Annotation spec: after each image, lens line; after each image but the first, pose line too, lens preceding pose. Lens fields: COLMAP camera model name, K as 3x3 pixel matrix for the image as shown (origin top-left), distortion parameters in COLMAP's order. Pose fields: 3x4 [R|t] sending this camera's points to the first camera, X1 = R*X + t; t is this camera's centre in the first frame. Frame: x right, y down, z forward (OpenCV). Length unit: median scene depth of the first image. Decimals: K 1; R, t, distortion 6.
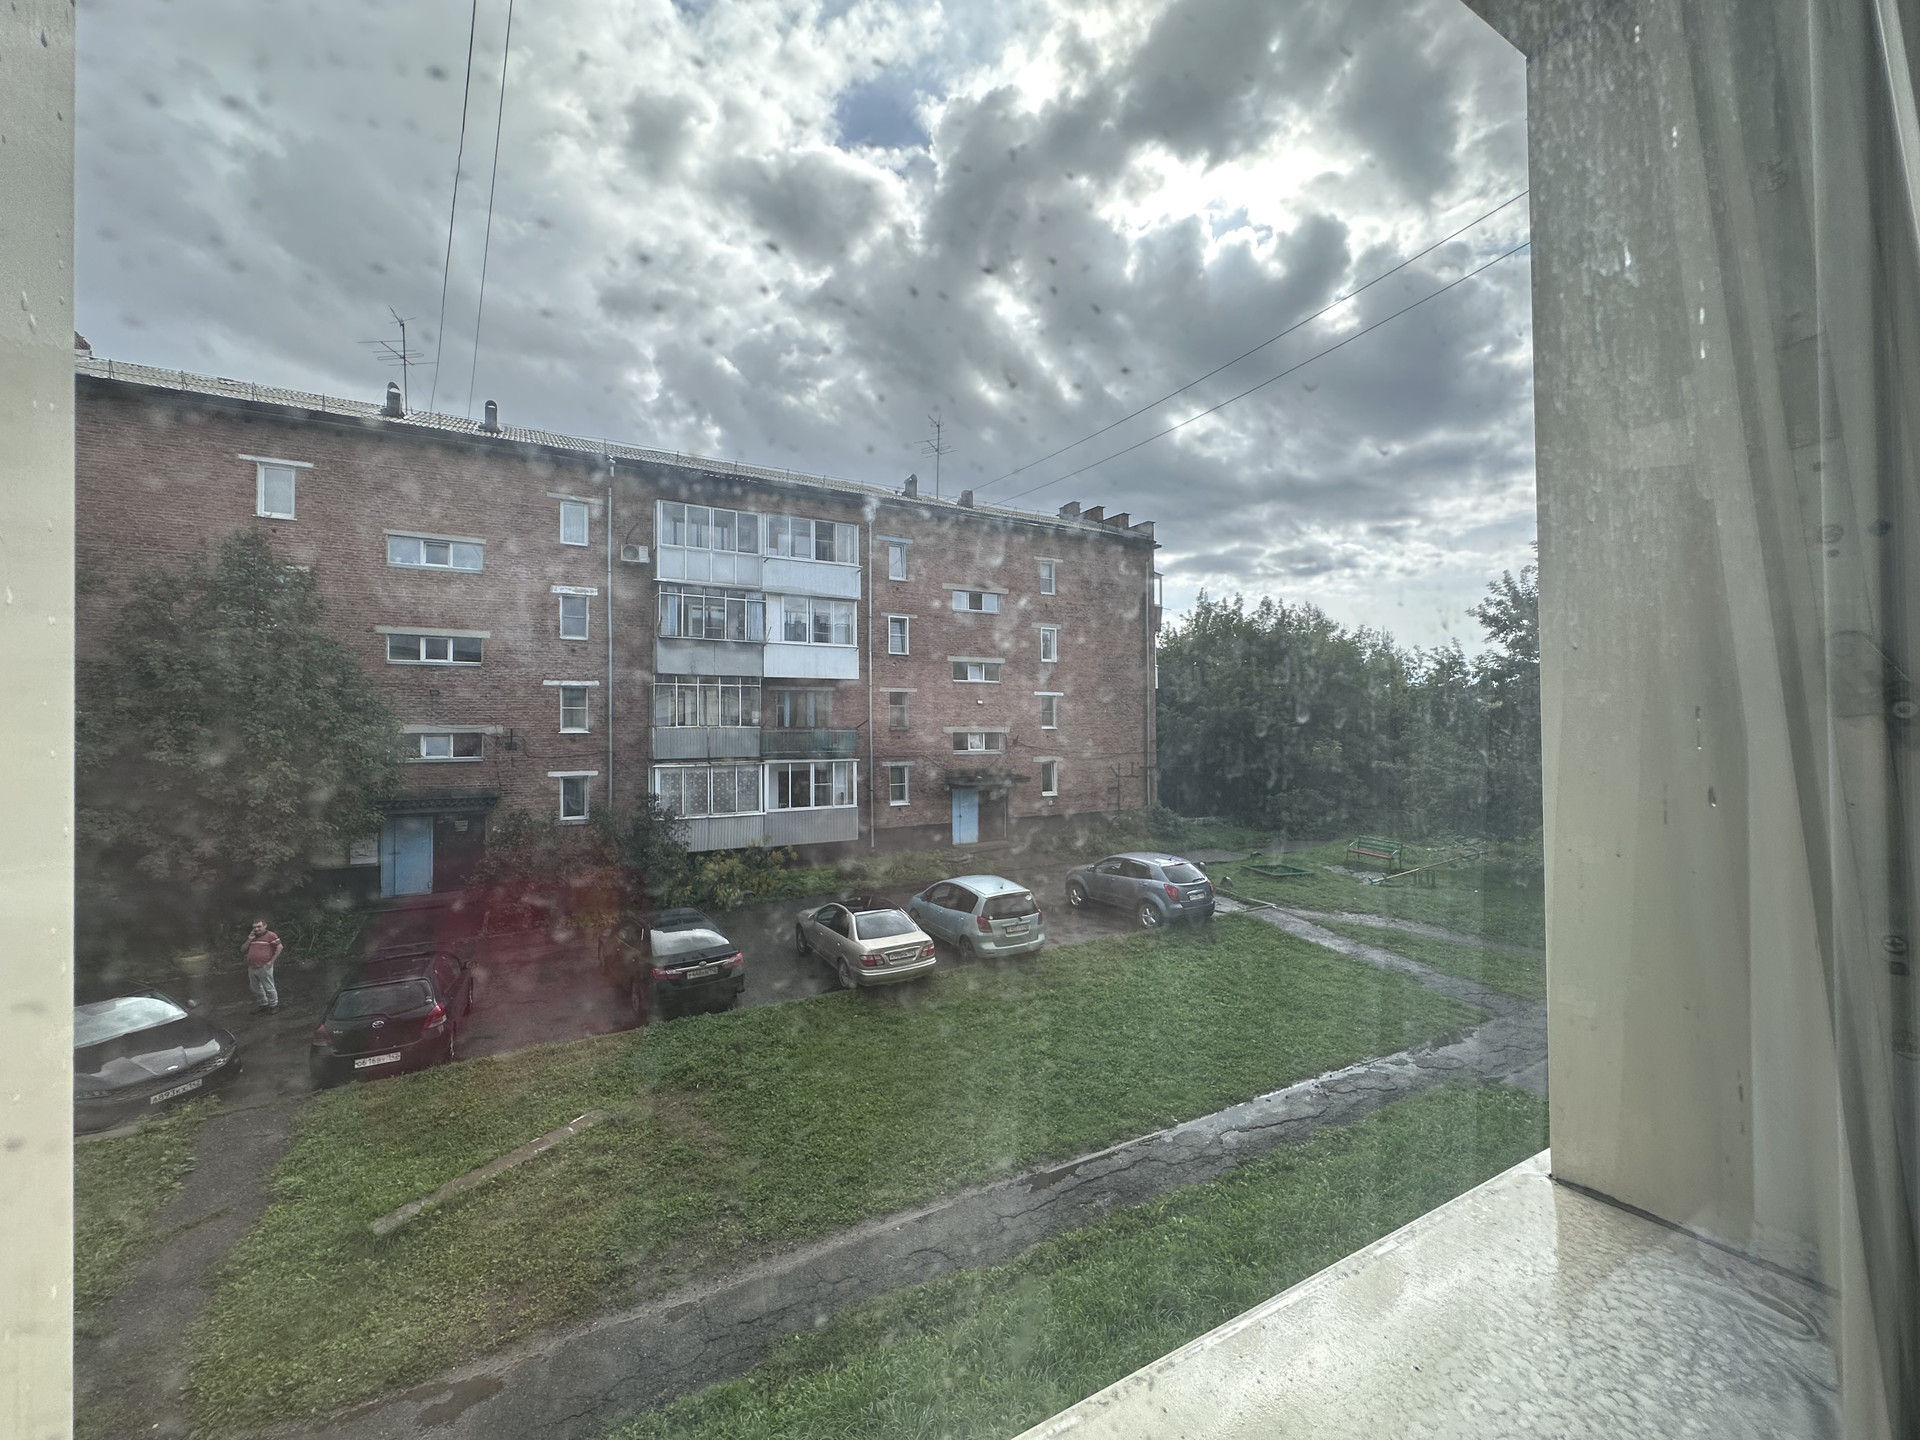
lens RADIAL K [[765.2, 0, 963.6], [0, 765.2, 718.8], [0, 0, 1]] dist [-0.003653, 0.000706]
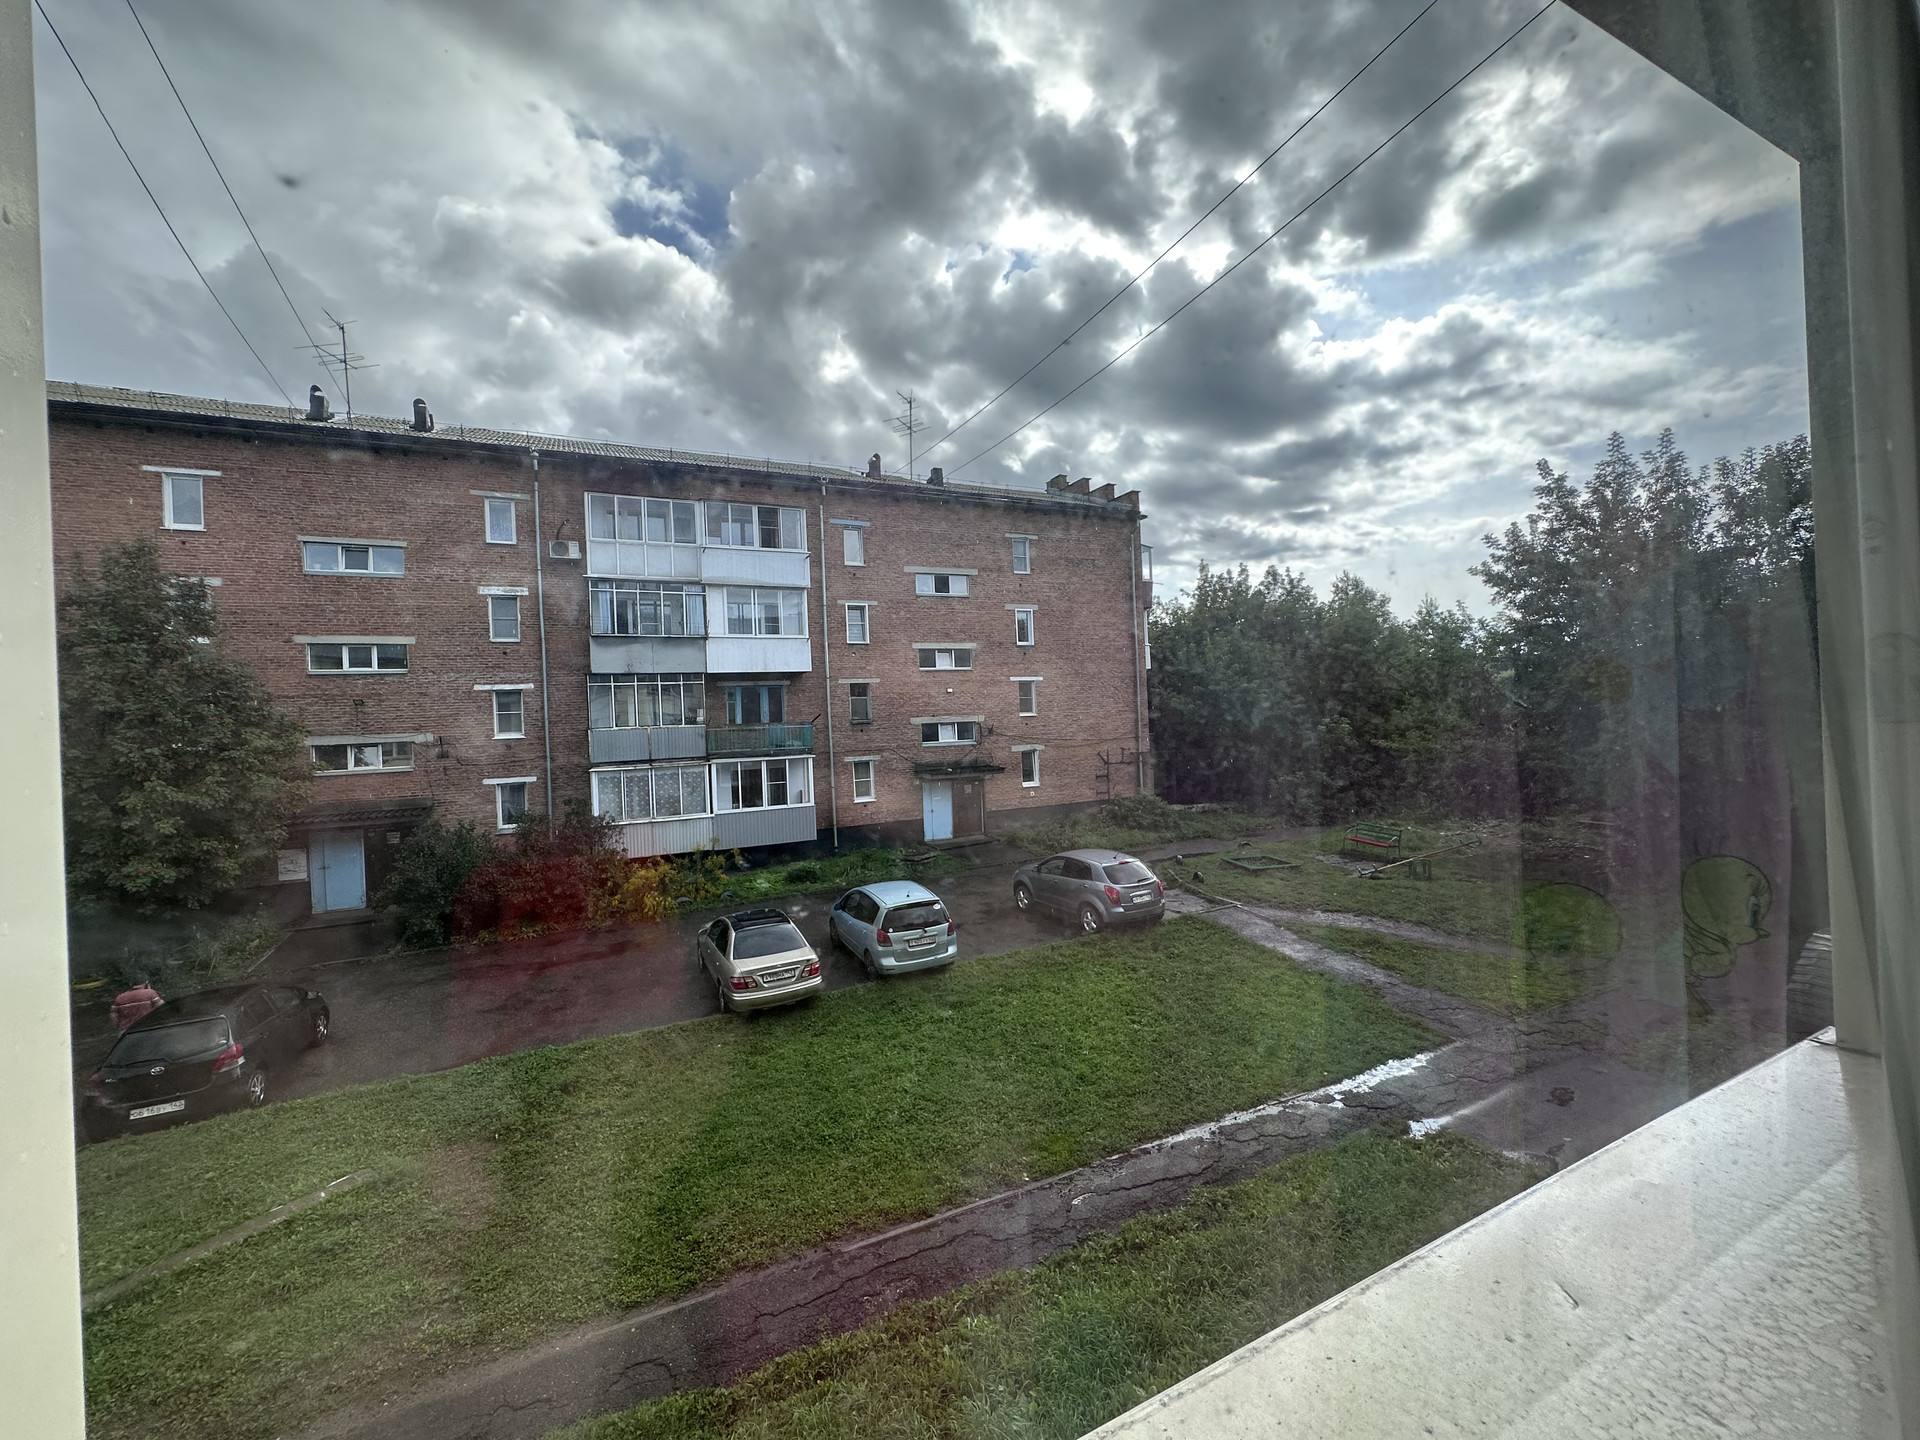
lens RADIAL K [[765.2, 0, 963.6], [0, 765.2, 718.8], [0, 0, 1]] dist [-0.003653, 0.000706]
pose [[0.997558, -0.034319, -0.060830, 0.137123], [0.035322, 0.999256, 0.015496, -0.000942], [0.060253, -0.017607, 0.998028, 0.077672]]
